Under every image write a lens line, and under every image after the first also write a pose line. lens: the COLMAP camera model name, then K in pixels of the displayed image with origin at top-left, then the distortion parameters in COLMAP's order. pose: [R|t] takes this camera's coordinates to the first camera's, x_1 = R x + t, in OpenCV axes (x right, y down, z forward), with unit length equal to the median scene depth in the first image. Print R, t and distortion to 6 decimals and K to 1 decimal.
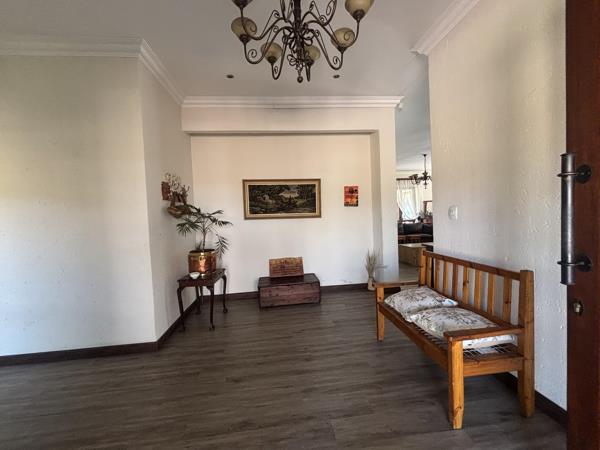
lens RADIAL K [[239.7, 0, 300.1], [0, 239.7, 226.1], [0, 0, 1]] dist [-0.001228, 0.000021]
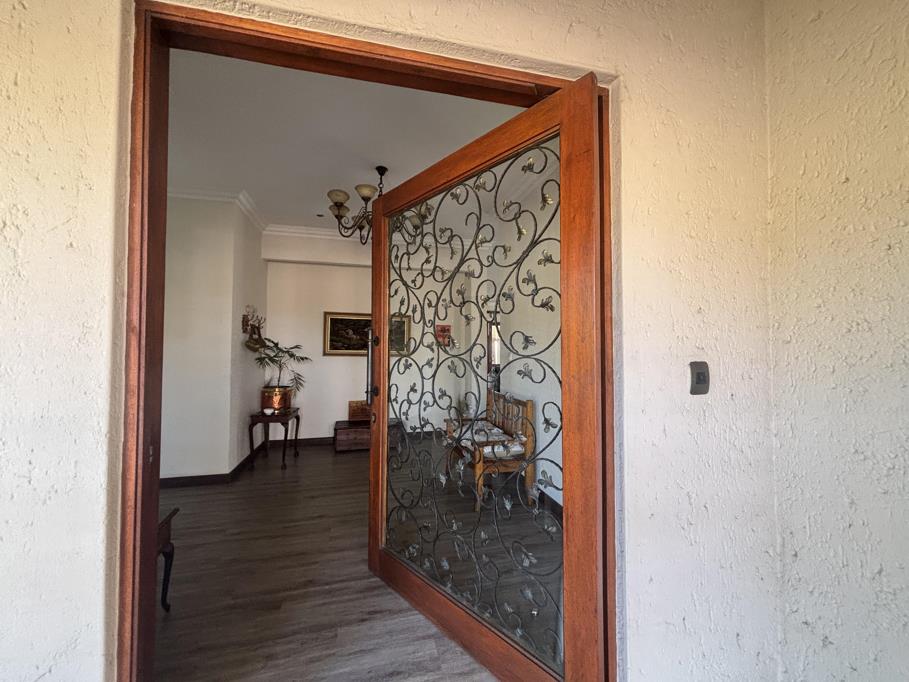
lens RADIAL K [[363.1, 0, 455.4], [0, 363.1, 341.3], [0, 0, 1]] dist [-0.001228, 0.000021]
pose [[0.988618, 0.048508, 0.142413, 0.077224], [-0.037659, 0.996249, -0.077914, 0.007750], [-0.145659, 0.071664, 0.986736, -0.528248]]
